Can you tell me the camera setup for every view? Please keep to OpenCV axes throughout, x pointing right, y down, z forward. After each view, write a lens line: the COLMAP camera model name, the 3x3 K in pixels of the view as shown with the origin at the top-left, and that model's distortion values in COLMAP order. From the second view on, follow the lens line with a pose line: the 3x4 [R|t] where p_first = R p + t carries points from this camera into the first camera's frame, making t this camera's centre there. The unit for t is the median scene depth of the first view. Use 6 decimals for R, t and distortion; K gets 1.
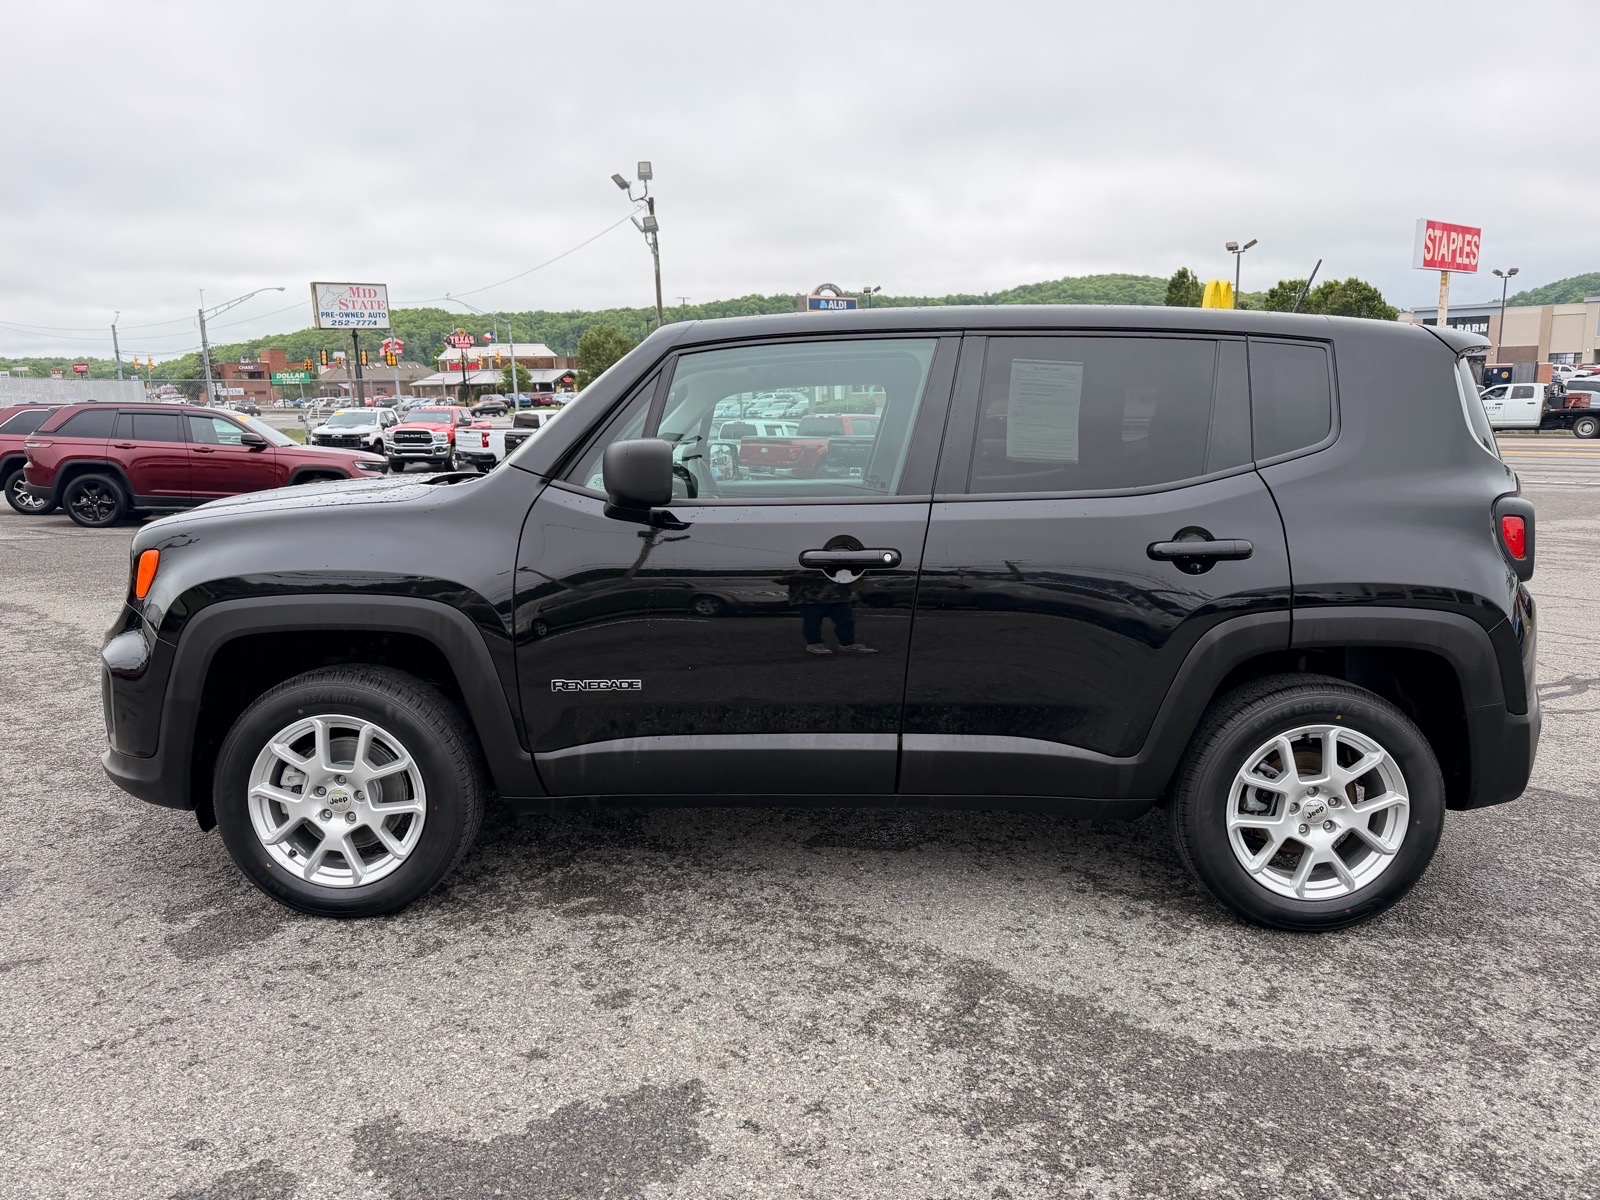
lens RADIAL K [[1140.8, 0, 744.3], [0, 1140.8, 605.2], [0, 0, 1]] dist [0.101940, -0.129570]
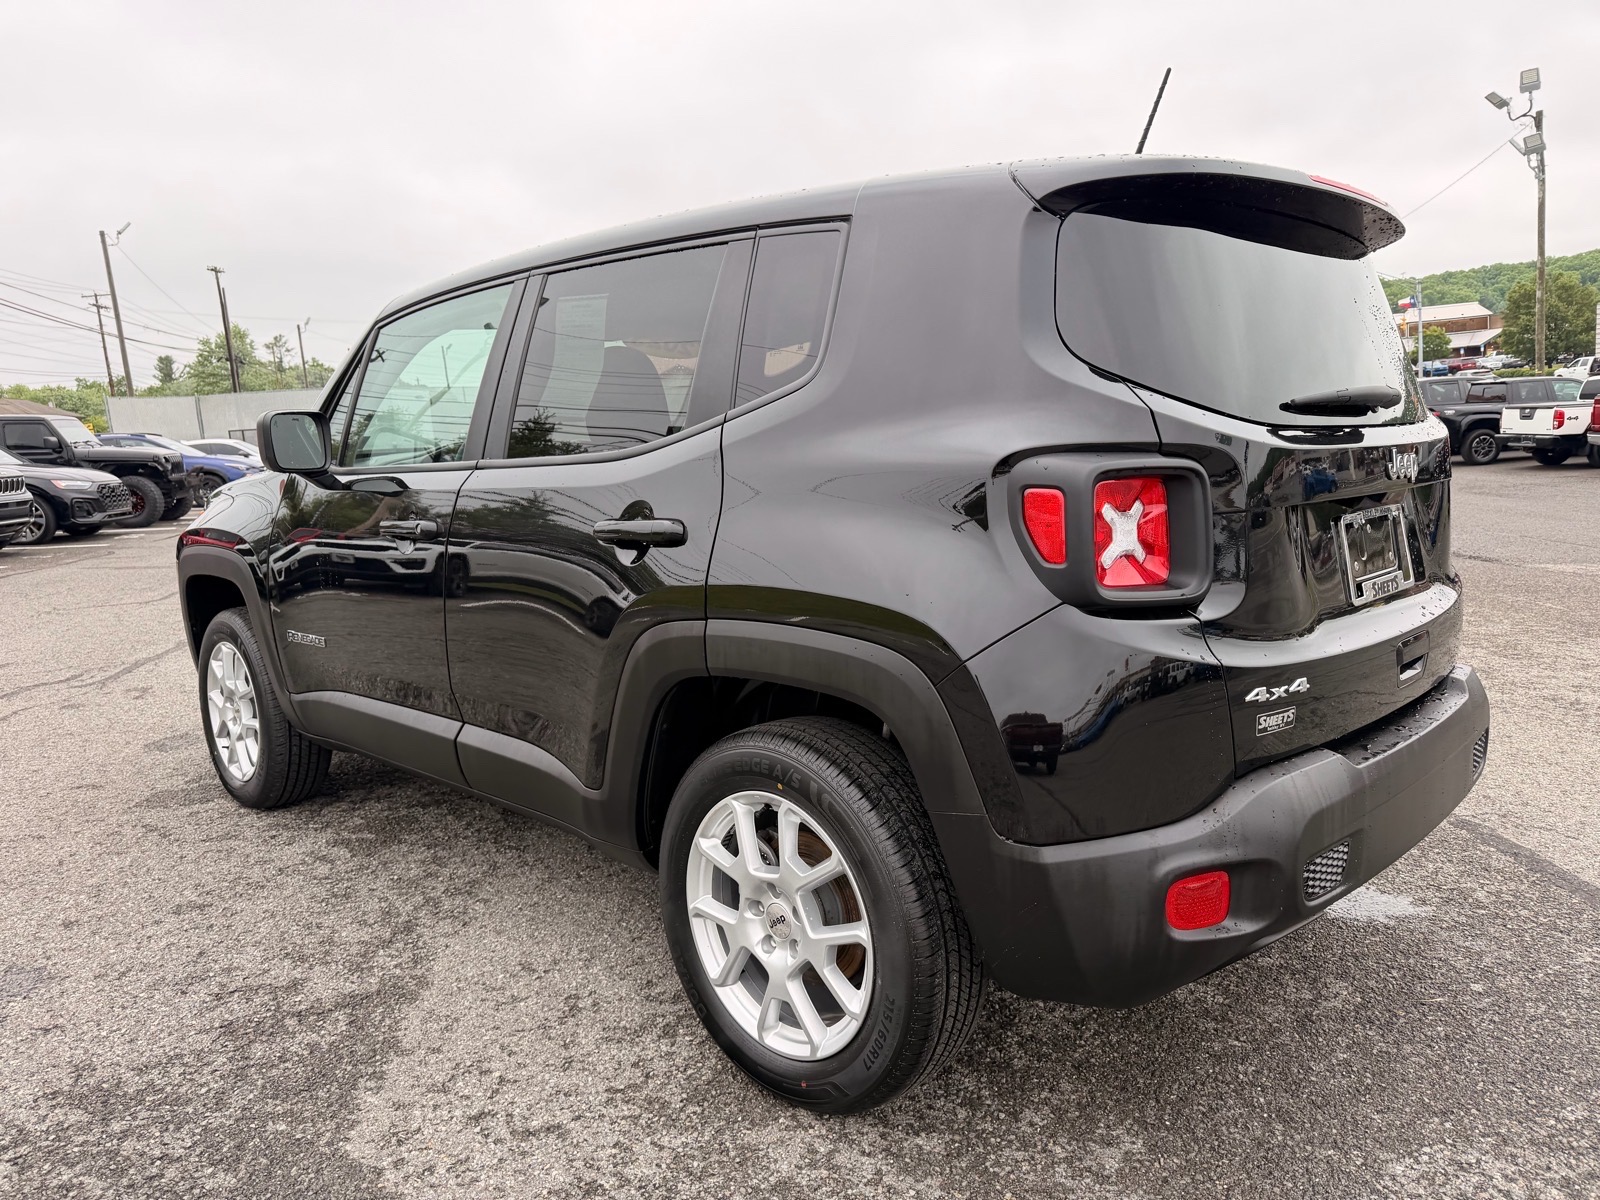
lens RADIAL K [[1108.4, 0, 800.0], [0, 1108.4, 600.0], [0, 0, 1]] dist [0.057487, -0.059434]
pose [[0.721431, 0.070229, -0.688916, 0.913378], [-0.061410, 0.997413, 0.037369, -0.034182], [0.689758, 0.015347, 0.723878, 0.520596]]
